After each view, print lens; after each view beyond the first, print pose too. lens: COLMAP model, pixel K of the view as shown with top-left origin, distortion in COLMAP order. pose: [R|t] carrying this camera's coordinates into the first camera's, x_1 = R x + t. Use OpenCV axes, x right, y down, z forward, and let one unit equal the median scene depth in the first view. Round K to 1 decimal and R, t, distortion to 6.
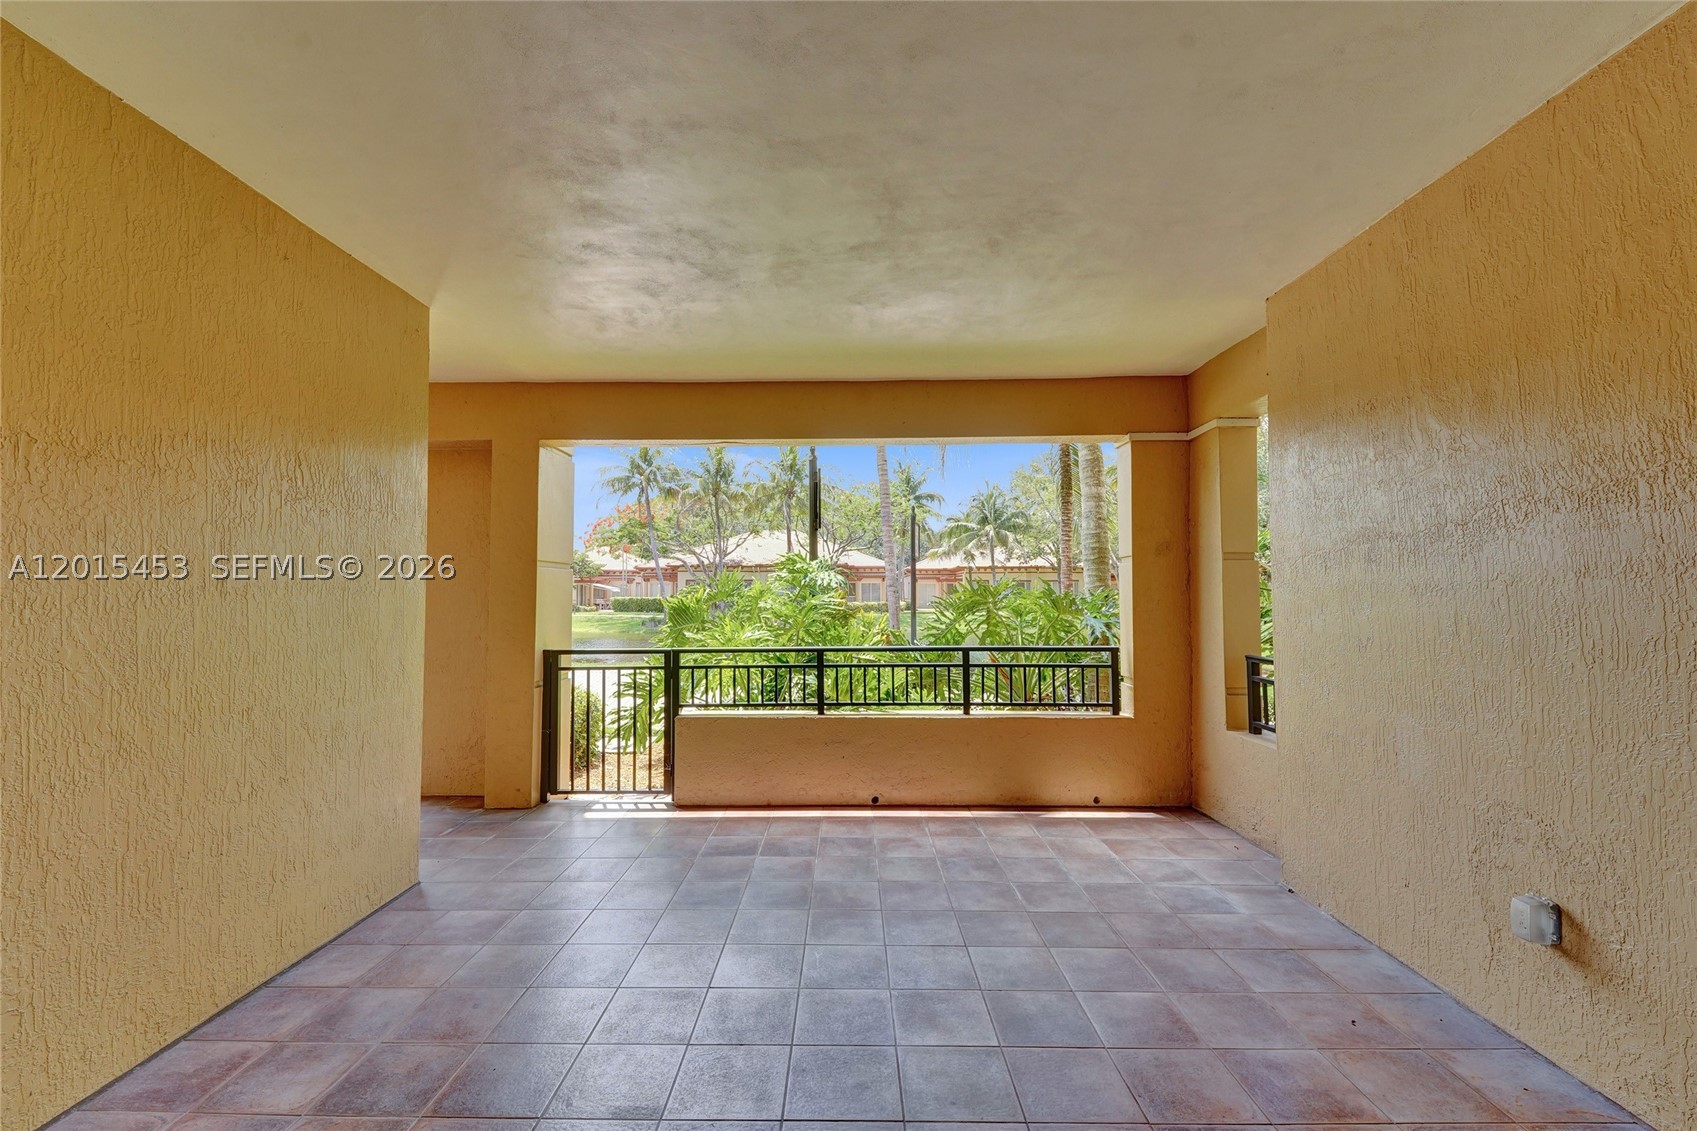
lens RADIAL K [[701.5, 0, 837.3], [0, 701.5, 553.5], [0, 0, 1]] dist [0.030559, -0.020938]
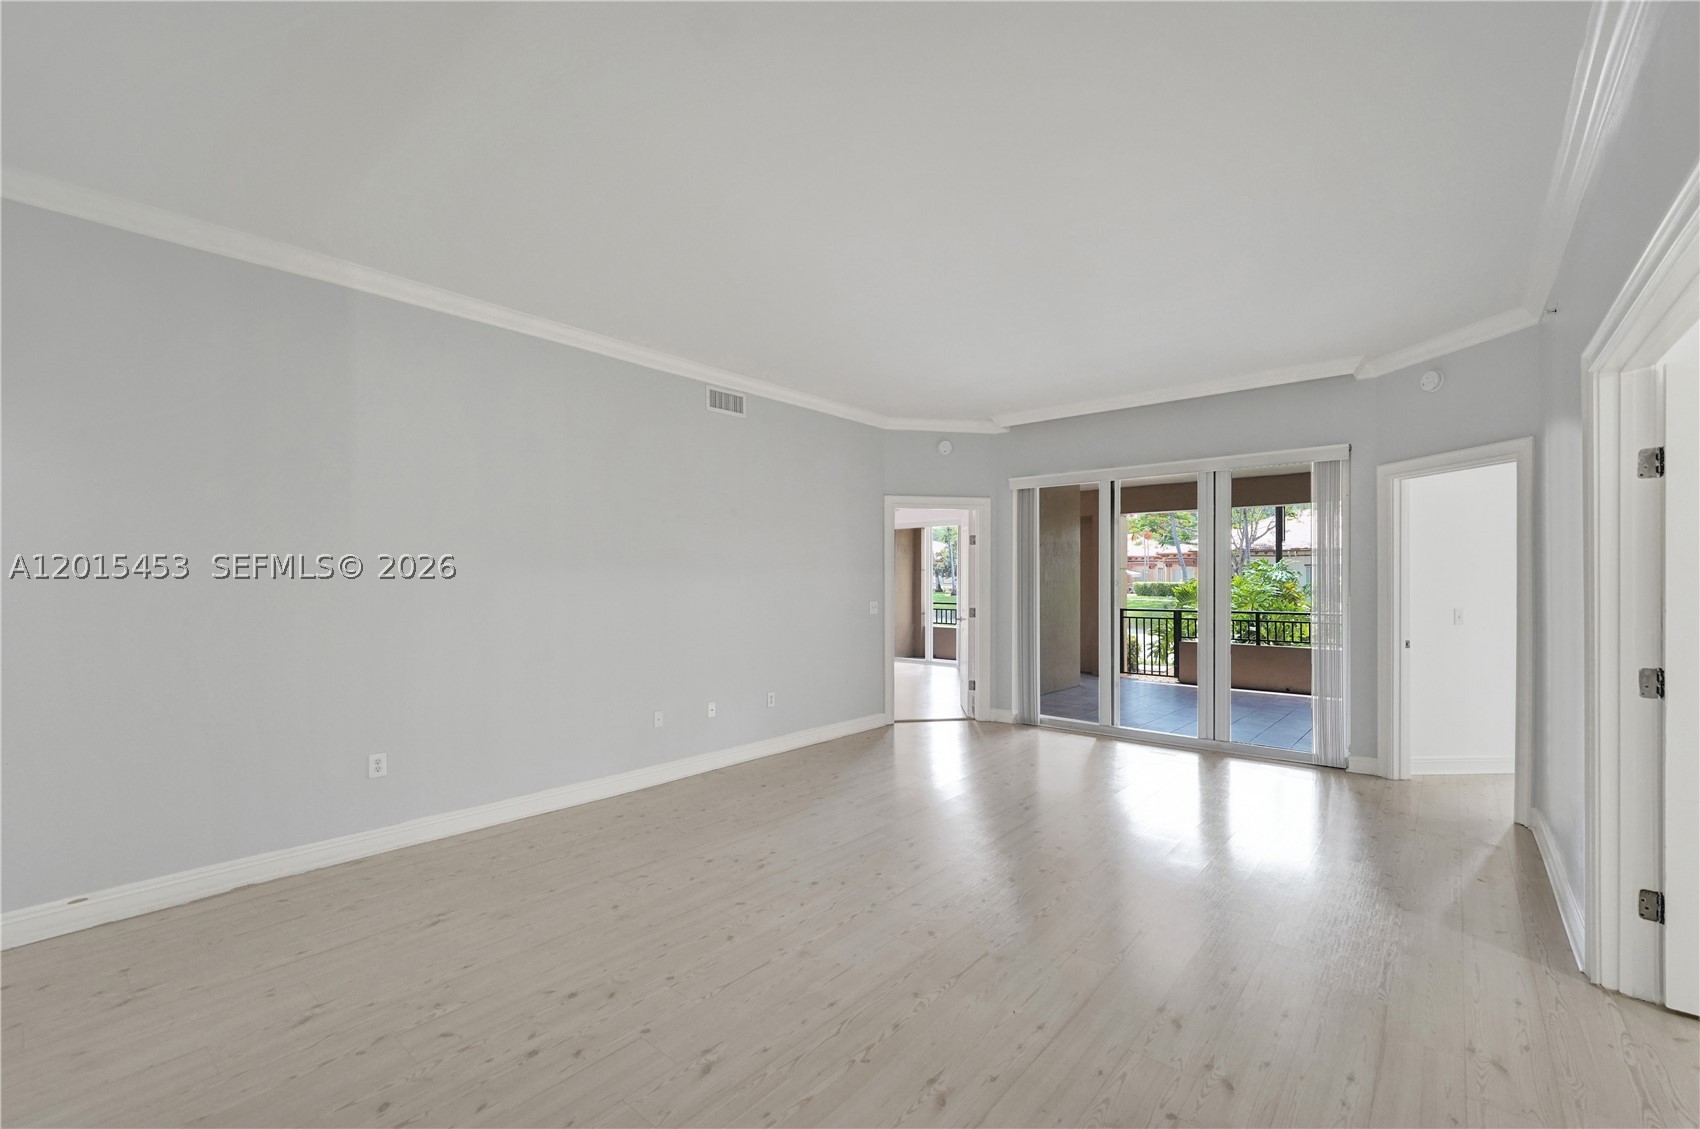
lens RADIAL K [[727.1, 0, 851.2], [0, 727.1, 571.5], [0, 0, 1]] dist [-0.004071, 0.000134]
pose [[0.778951, -0.001615, -0.627082, 0.043072], [0.032393, 0.998765, 0.037665, -0.011026], [0.626247, -0.049653, 0.778042, -0.151538]]
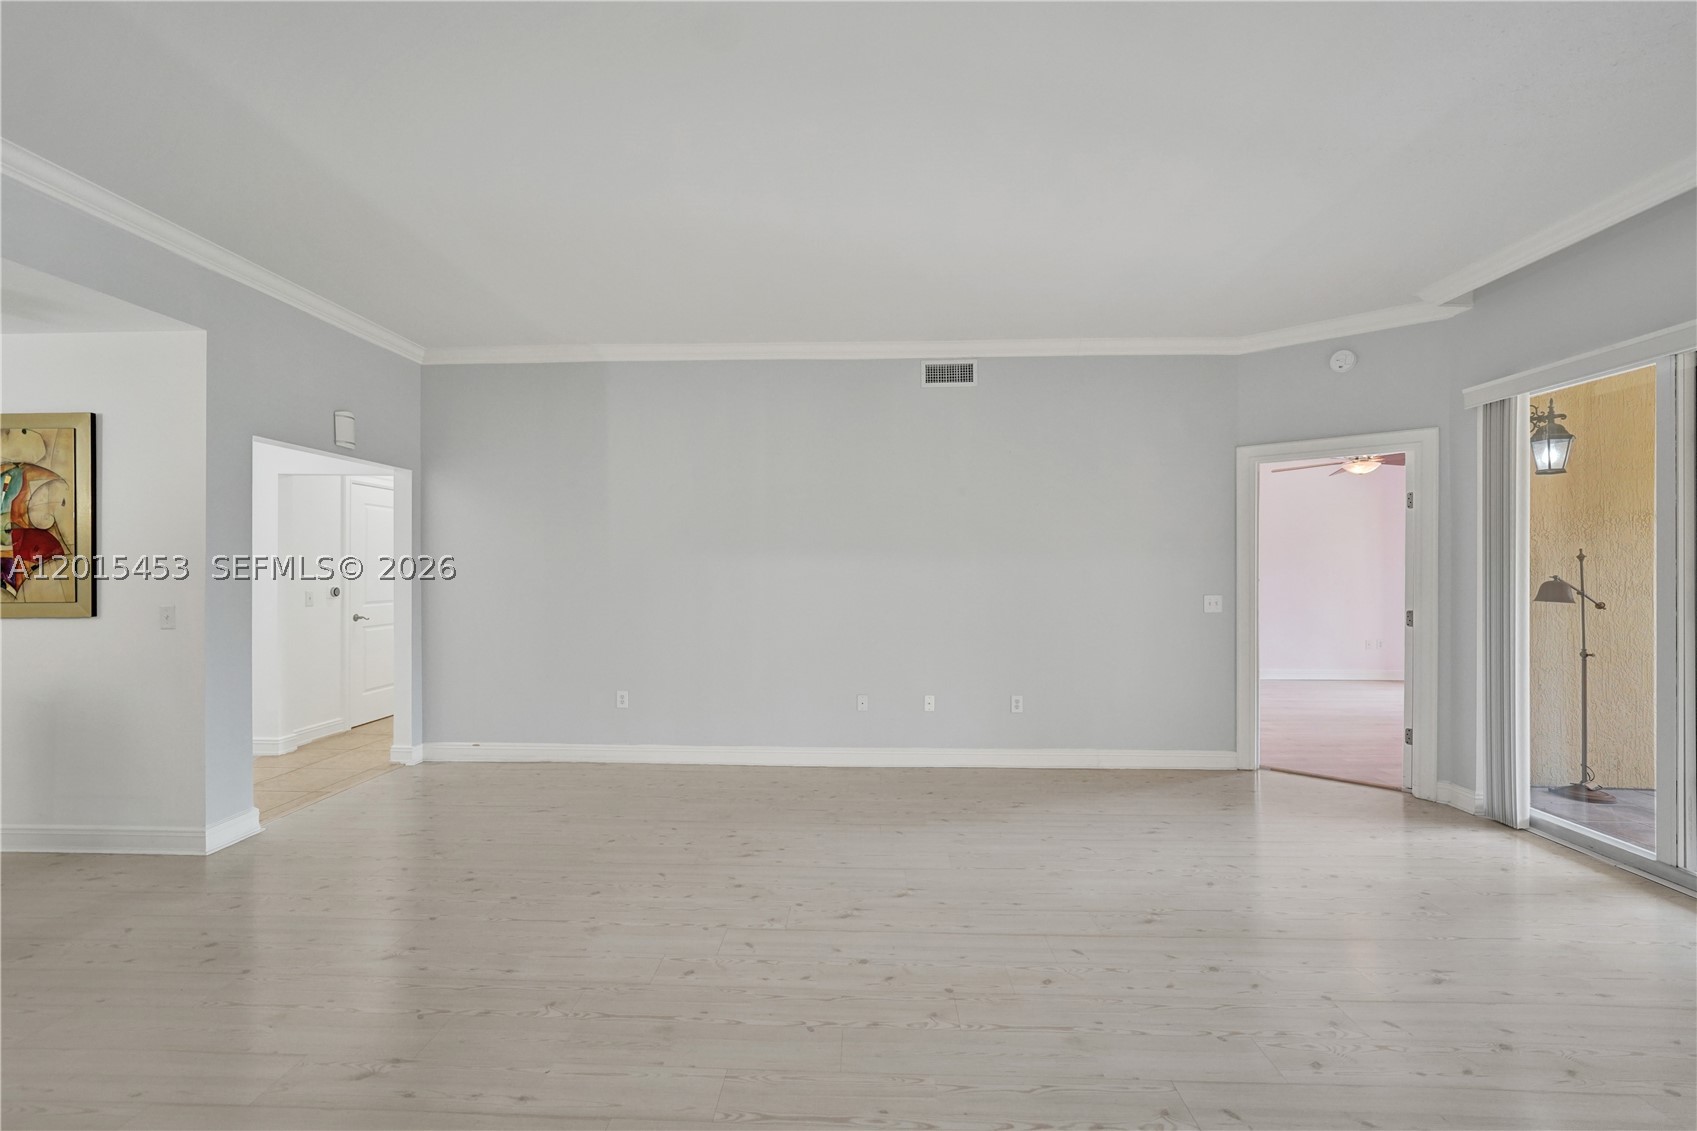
lens RADIAL K [[725.9, 0, 849.7], [0, 725.9, 572.5], [0, 0, 1]] dist [-0.004071, 0.000134]
pose [[-0.021193, 0.009094, -0.999734, 0.063803], [0.059016, 0.998226, 0.007829, -0.006379], [0.998032, -0.058835, -0.021692, -0.080616]]
